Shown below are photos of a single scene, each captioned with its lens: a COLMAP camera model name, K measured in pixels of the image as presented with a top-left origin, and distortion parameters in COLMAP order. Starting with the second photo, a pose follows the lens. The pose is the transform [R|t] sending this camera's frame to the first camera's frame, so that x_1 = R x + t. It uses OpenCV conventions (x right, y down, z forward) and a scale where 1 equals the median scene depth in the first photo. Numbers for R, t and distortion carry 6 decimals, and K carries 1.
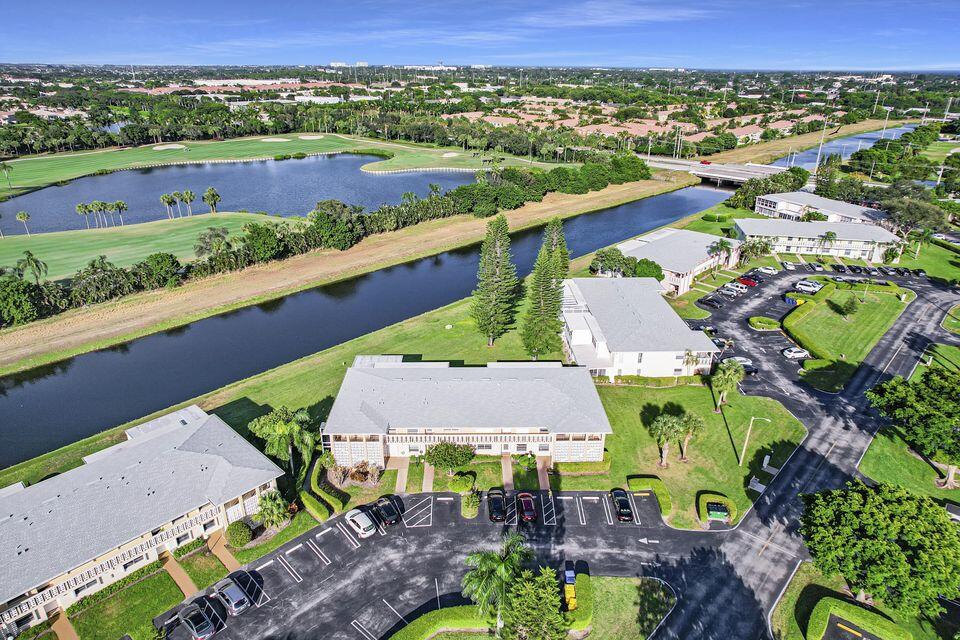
lens RADIAL K [[611.9, 0, 482.4], [0, 611.9, 308.9], [0, 0, 1]] dist [-0.080676, 0.071486]
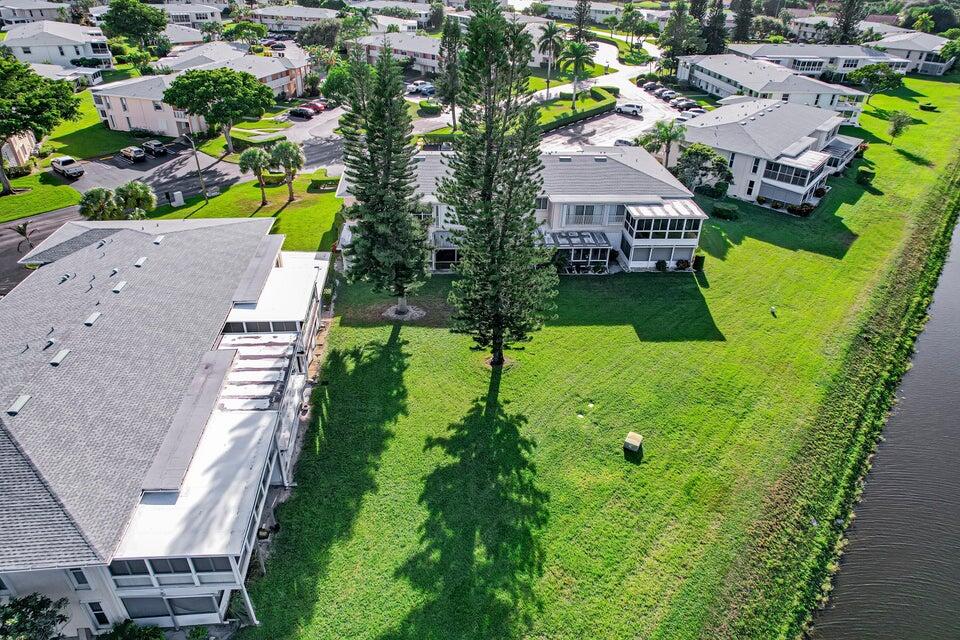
lens RADIAL K [[611.9, 0, 482.4], [0, 611.9, 308.9], [0, 0, 1]] dist [-0.080676, 0.071486]
pose [[-0.997055, 0.001932, -0.076659, 0.087725], [-0.059691, 0.608001, 0.791689, -0.459168], [0.048138, 0.793934, -0.606095, 1.985979]]
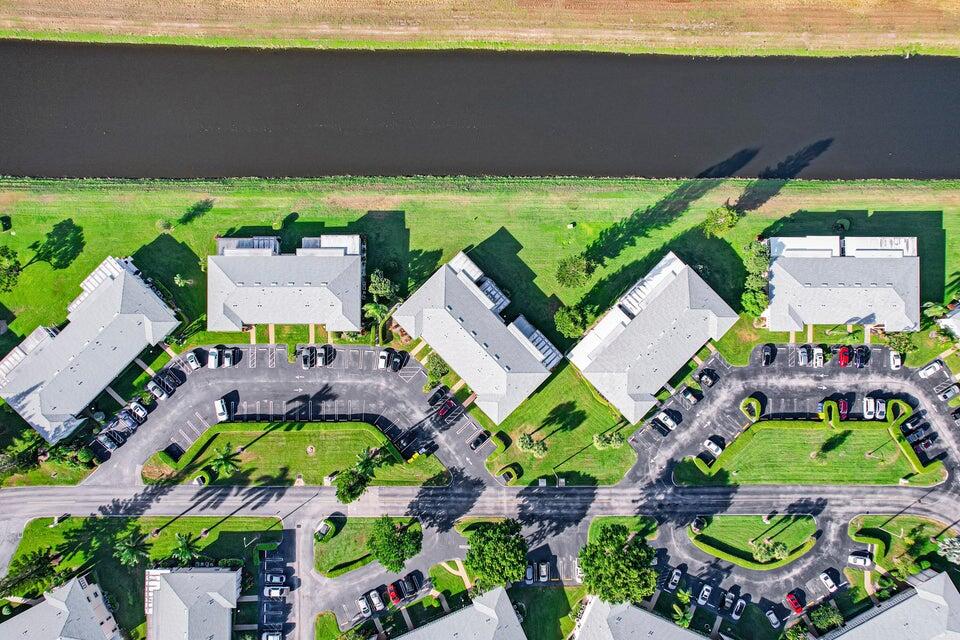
lens RADIAL K [[611.9, 0, 482.4], [0, 611.9, 308.9], [0, 0, 1]] dist [-0.080676, 0.071486]
pose [[0.684167, 0.729244, -0.010892, -0.068627], [-0.269906, 0.267039, 0.925117, -1.792501], [0.677545, -0.629995, 0.379526, 0.532893]]
